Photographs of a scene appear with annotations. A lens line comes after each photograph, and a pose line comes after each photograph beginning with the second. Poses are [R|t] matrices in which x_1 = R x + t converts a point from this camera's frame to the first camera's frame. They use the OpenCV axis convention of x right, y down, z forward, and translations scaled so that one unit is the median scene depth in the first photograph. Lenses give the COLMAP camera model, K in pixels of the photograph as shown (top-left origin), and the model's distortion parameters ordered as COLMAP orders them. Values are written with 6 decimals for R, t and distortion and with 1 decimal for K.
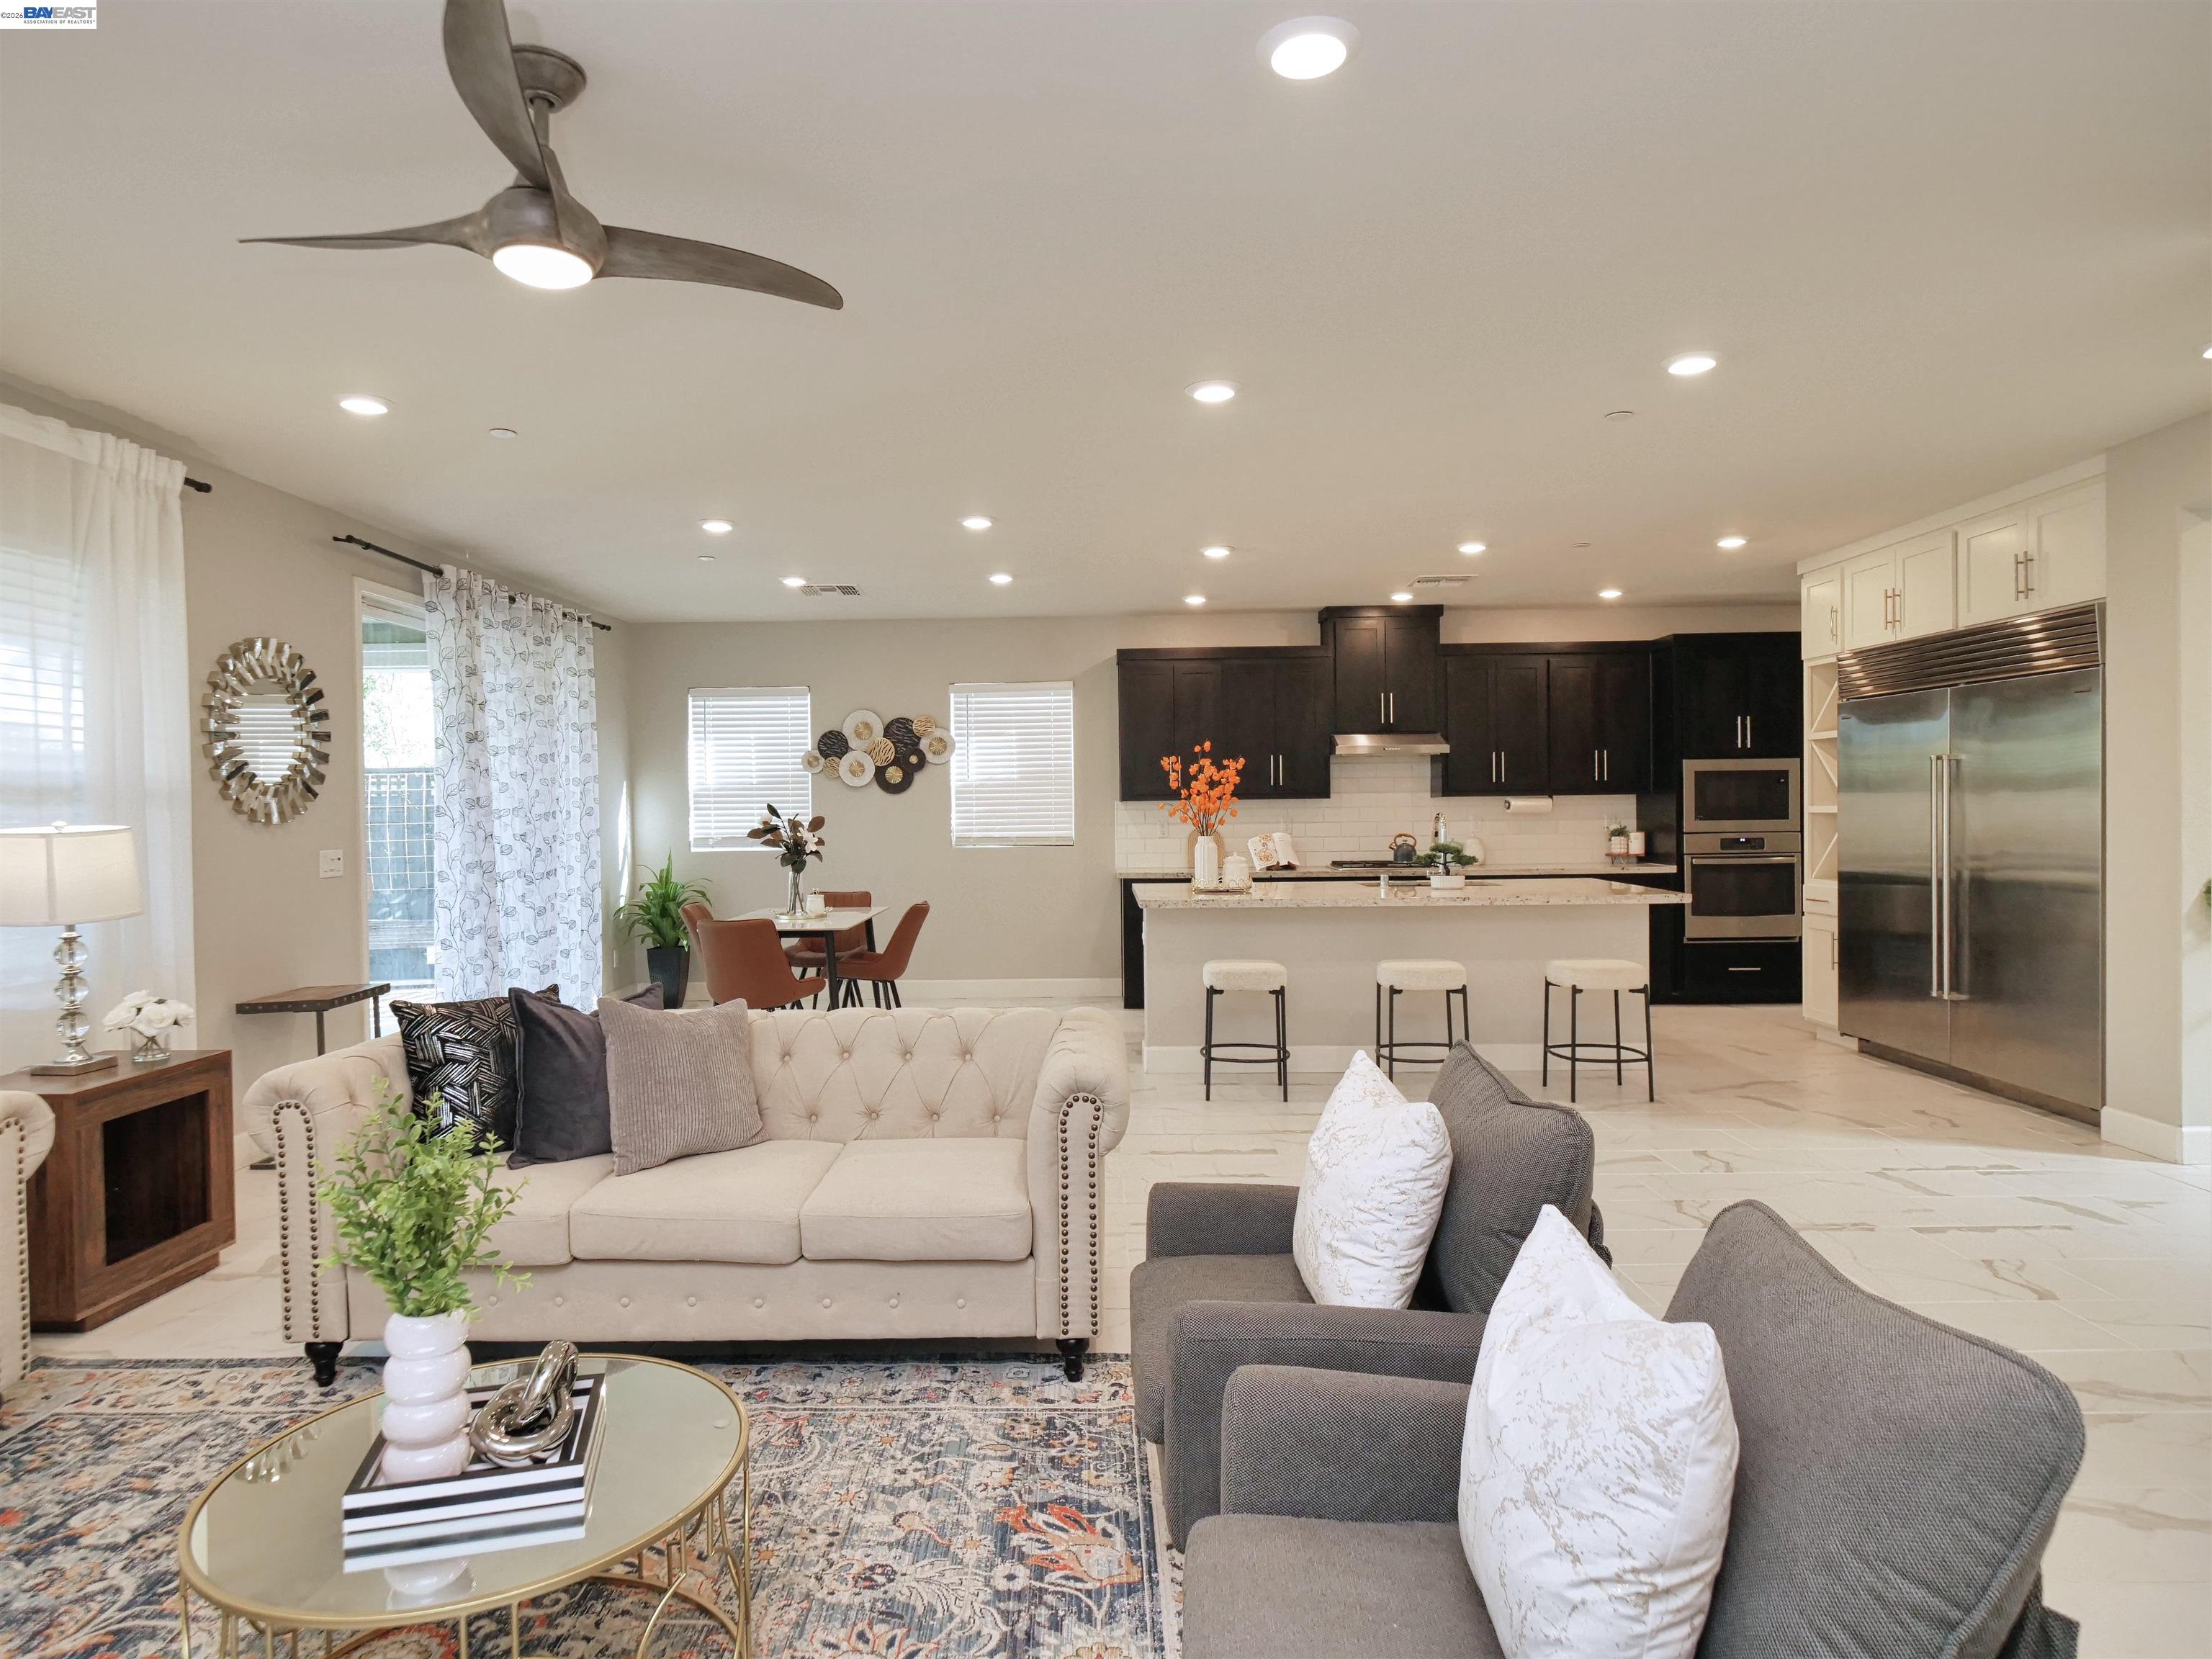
lens RADIAL K [[1291.0, 0, 1070.8], [0, 1291.0, 821.7], [0, 0, 1]] dist [0.002389, 0.003112]
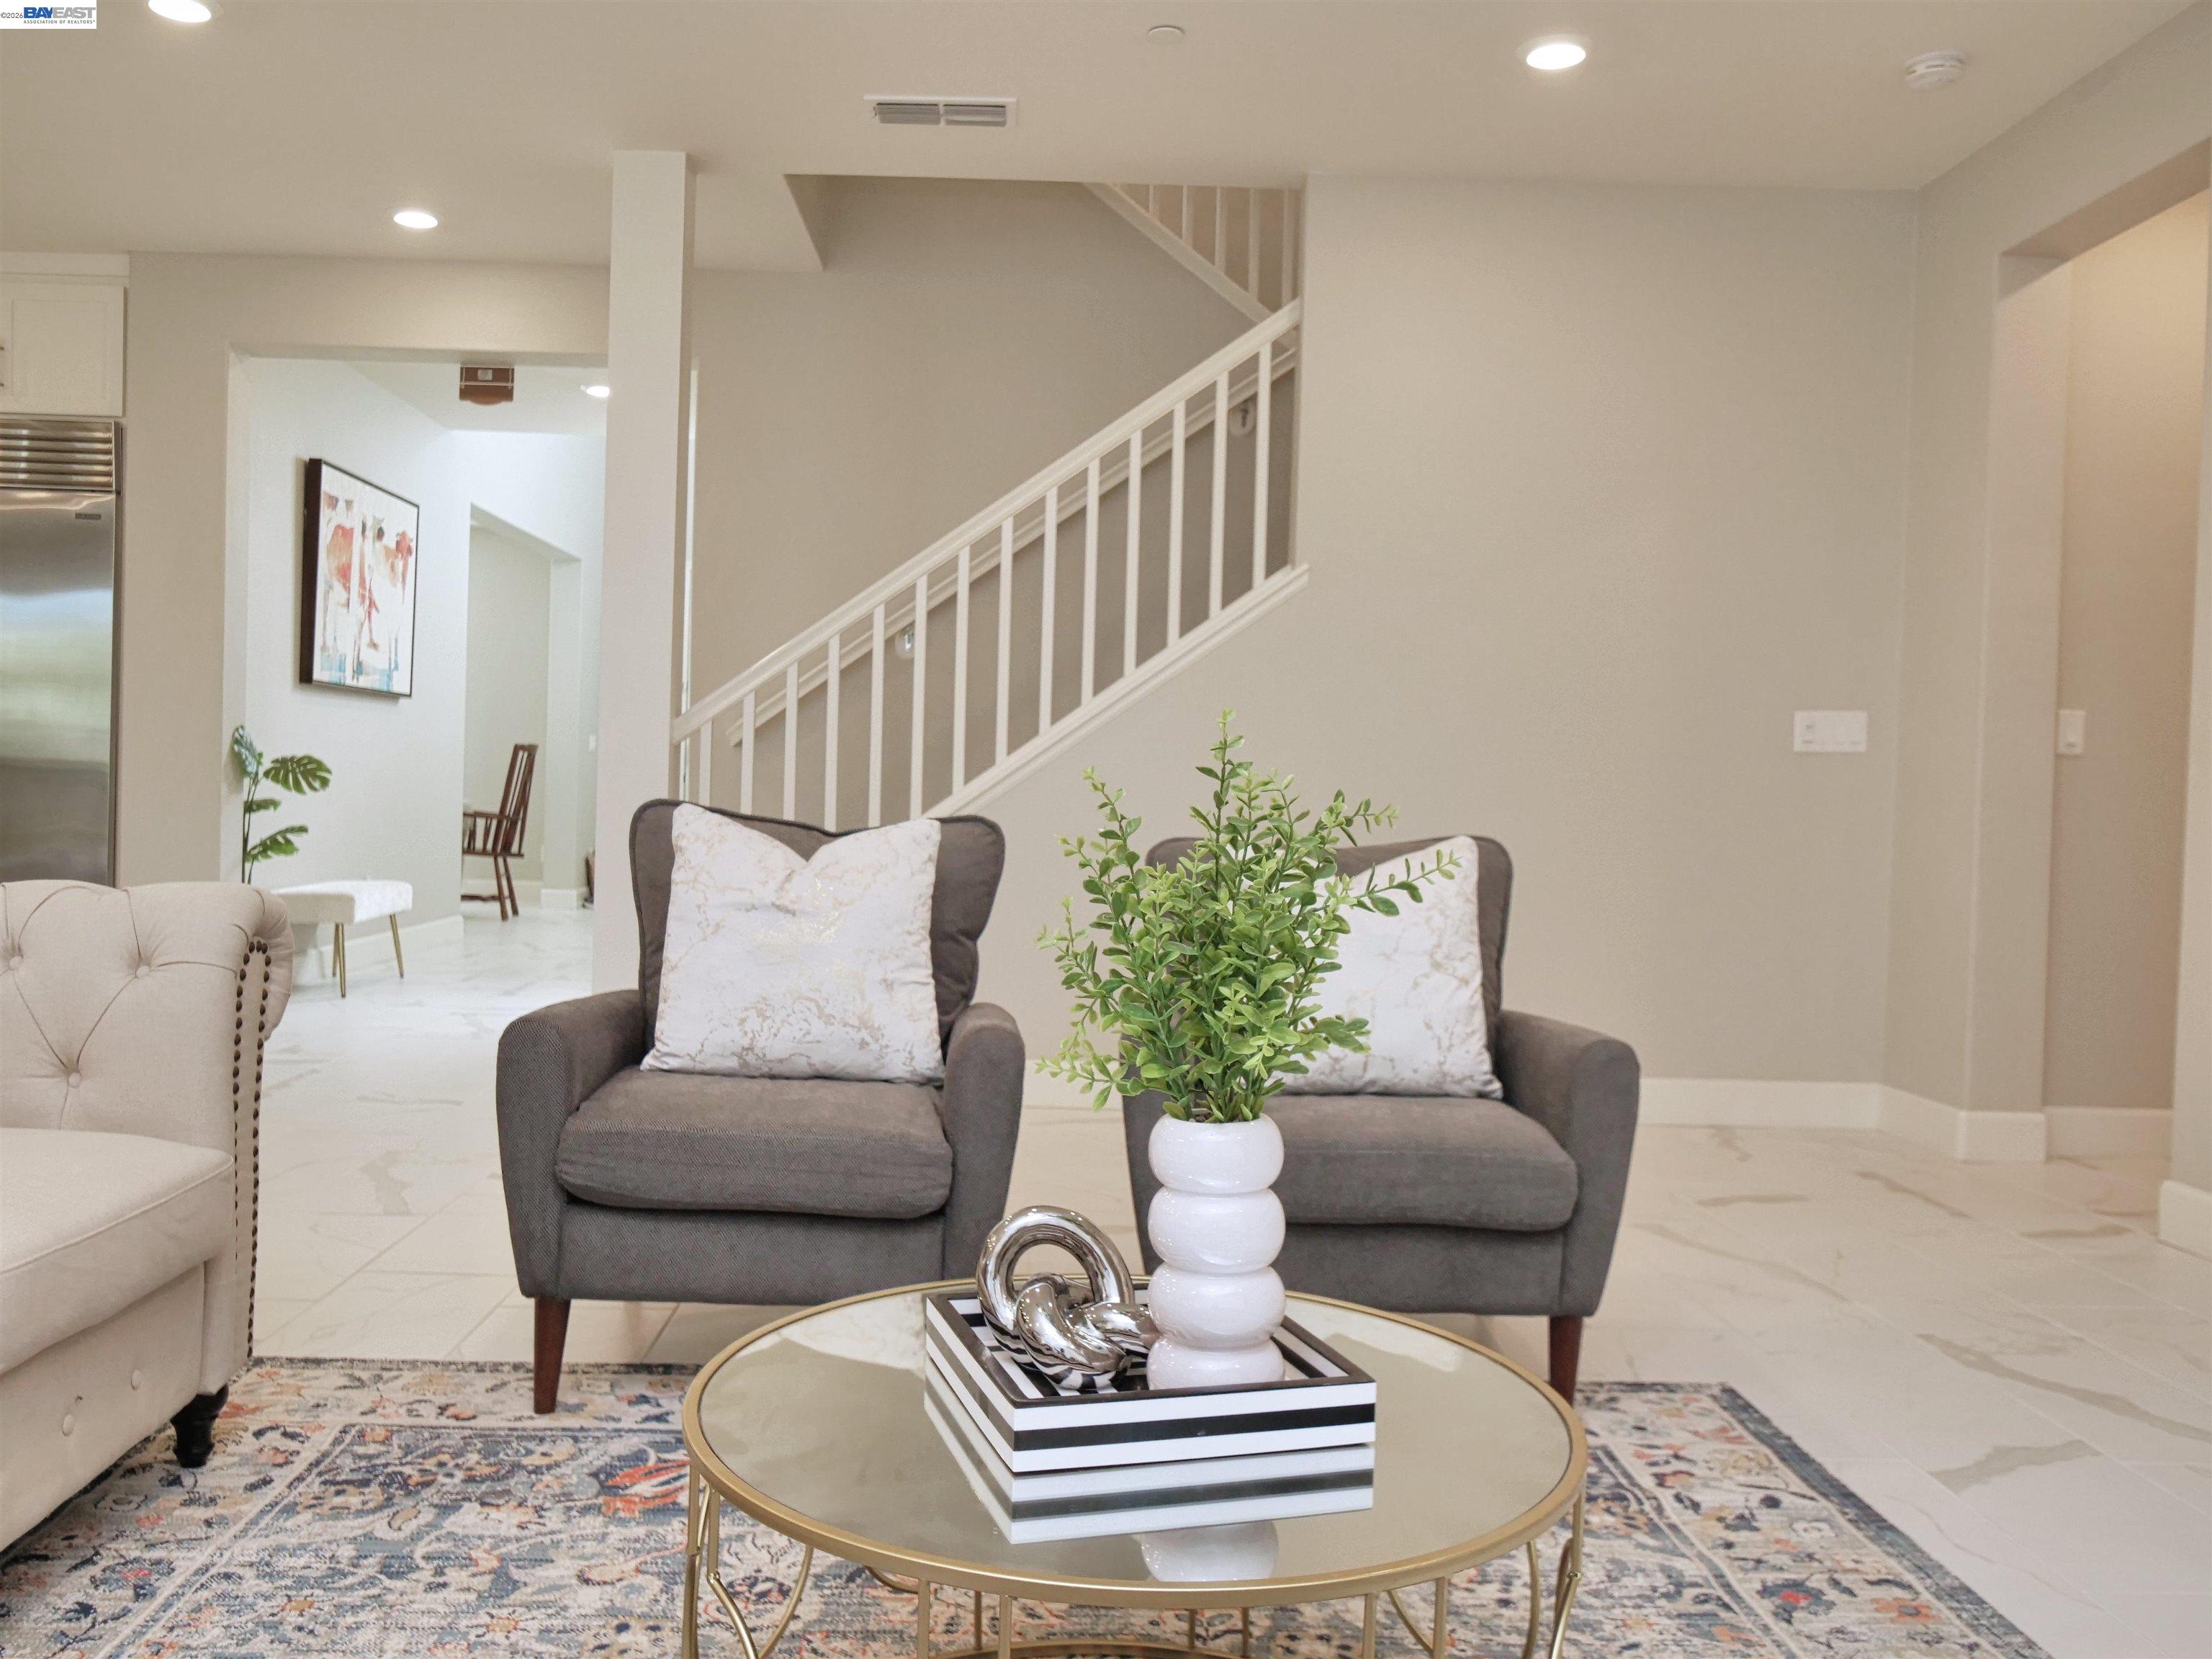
lens RADIAL K [[1805.8, 0, 1049.3], [0, 1805.8, 789.5], [0, 0, 1]] dist [-0.001863, 0.003107]
pose [[-0.040379, 0.009927, 0.999135, -0.298896], [-0.018593, 0.999770, -0.010685, 0.054771], [-0.999011, -0.019008, -0.040185, 0.254363]]
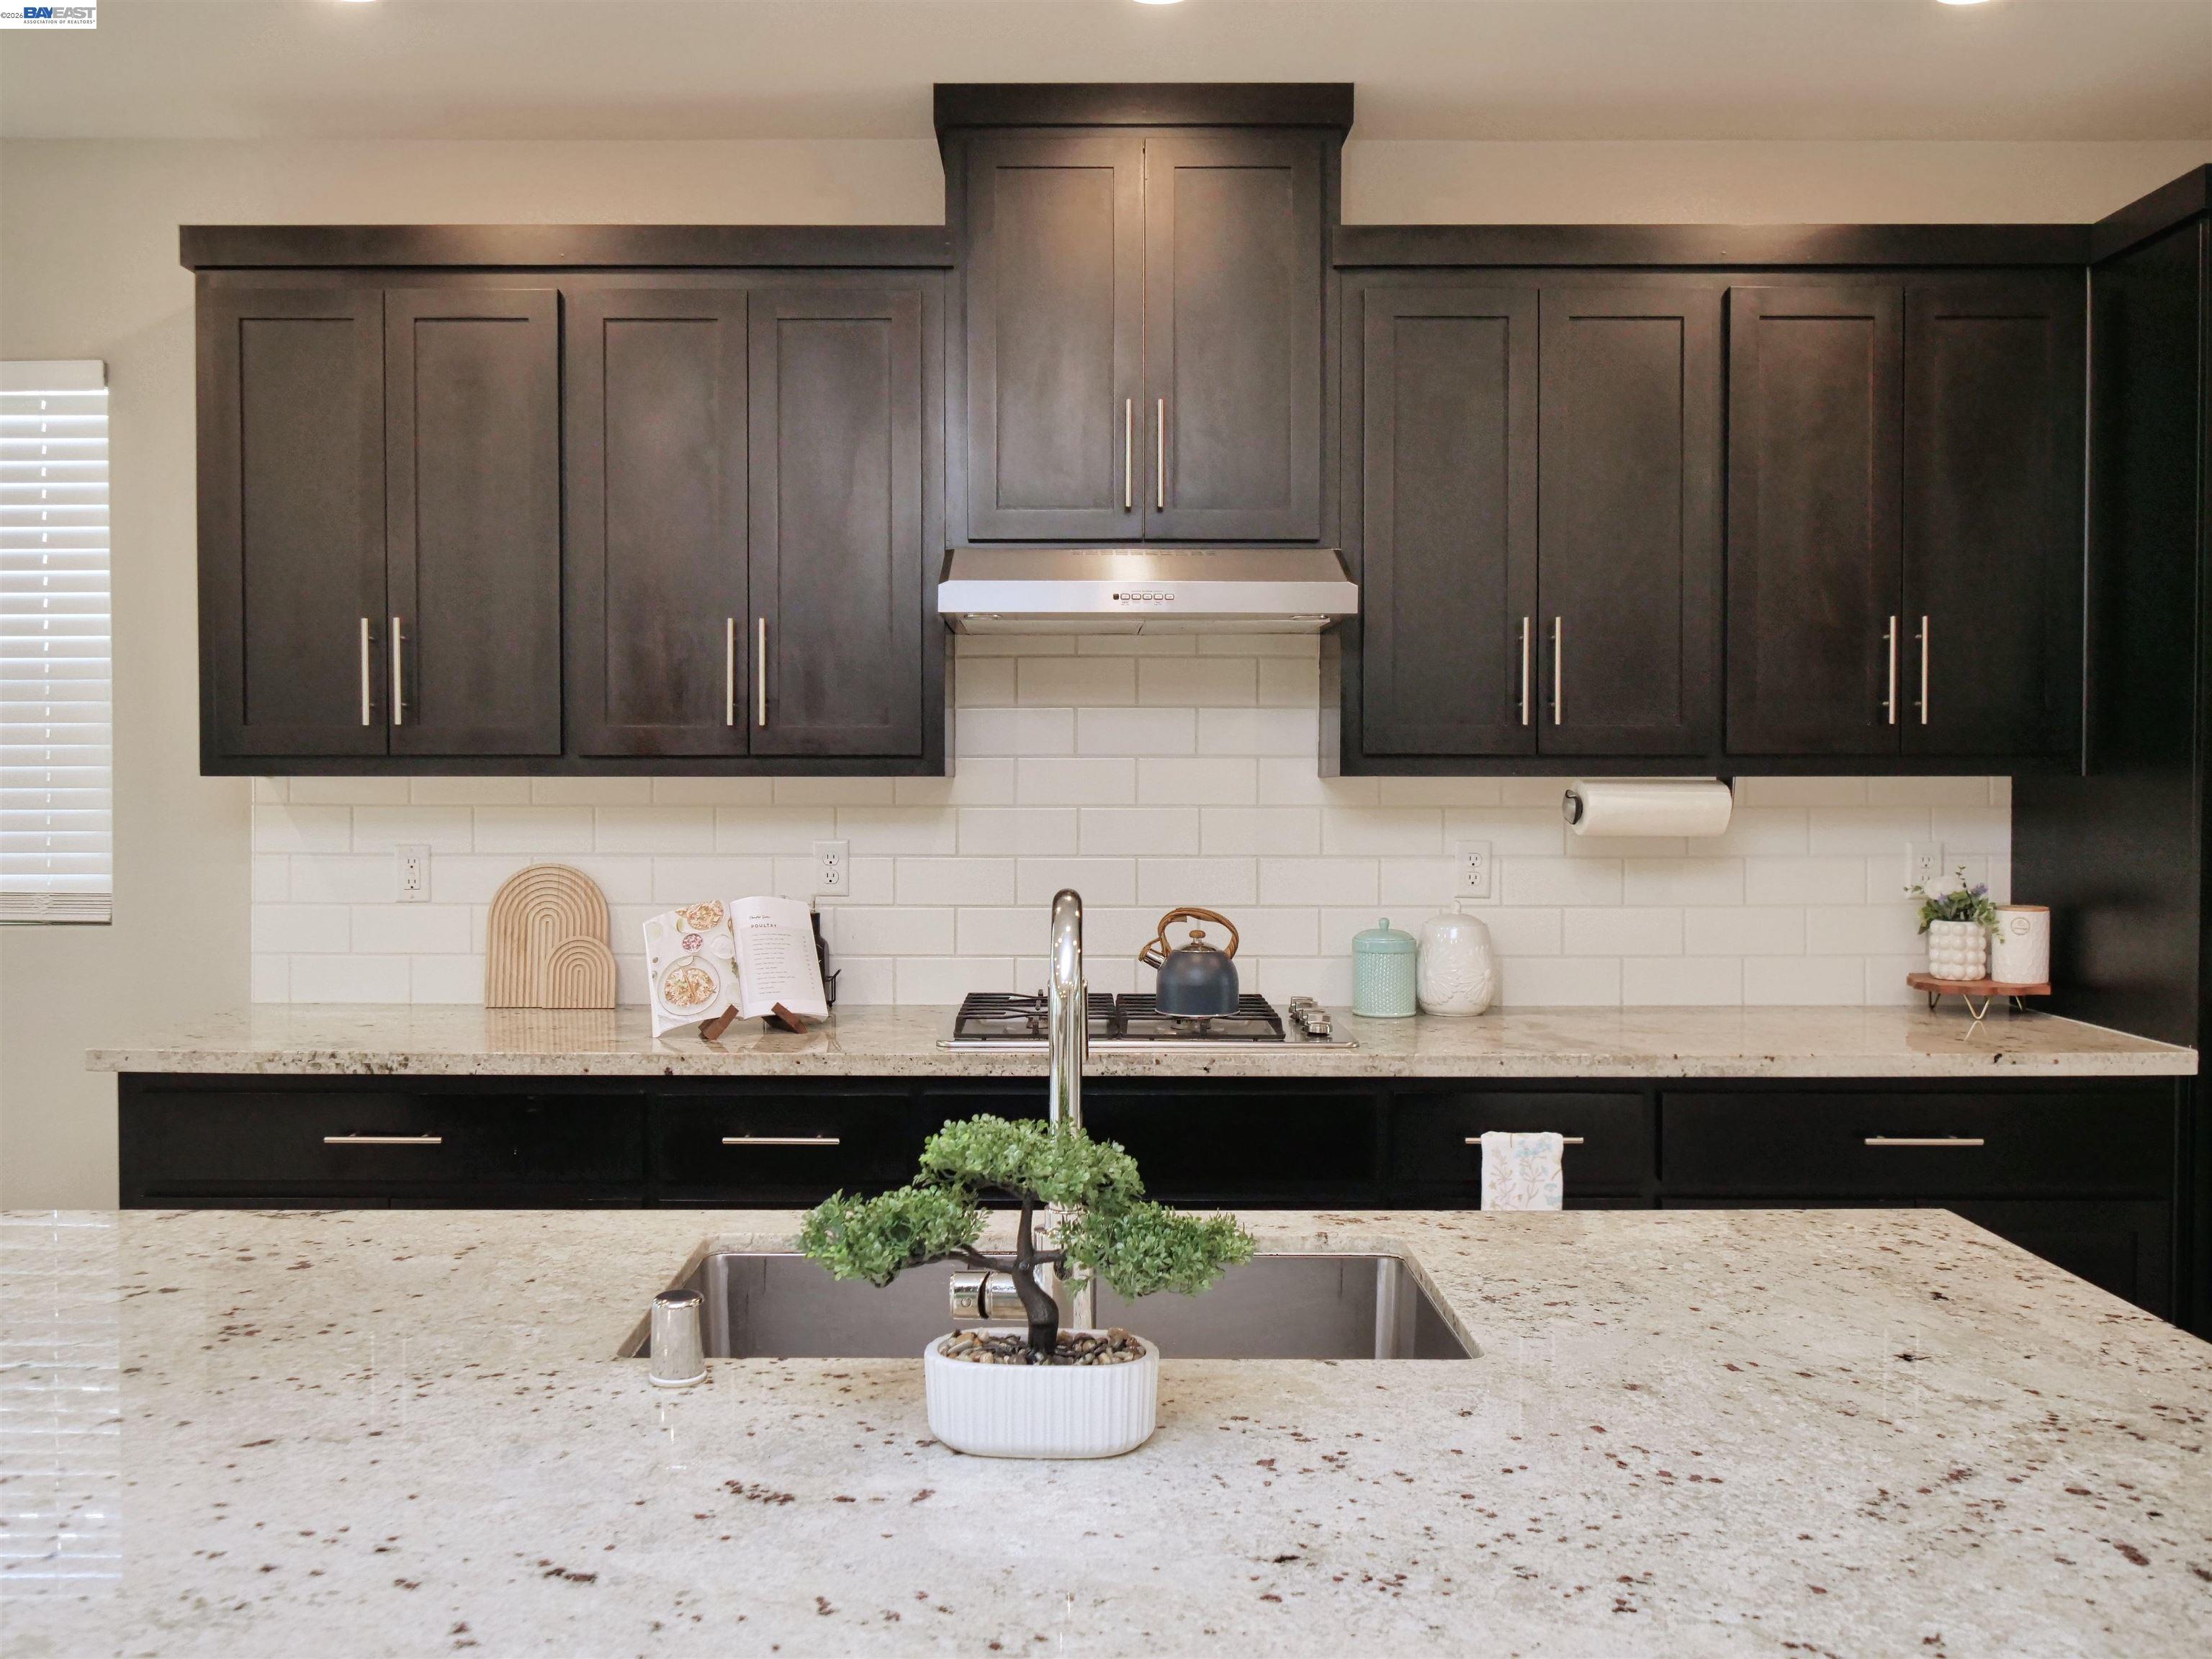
lens RADIAL K [[1822.9, 0, 1068.0], [0, 1822.9, 808.9], [0, 0, 1]] dist [-0.000471, -0.002484]
pose [[0.999637, 0.013126, 0.023518, 0.242475], [-0.013277, 0.999892, 0.006308, -0.015321], [-0.023433, -0.006618, 0.999704, 0.672241]]
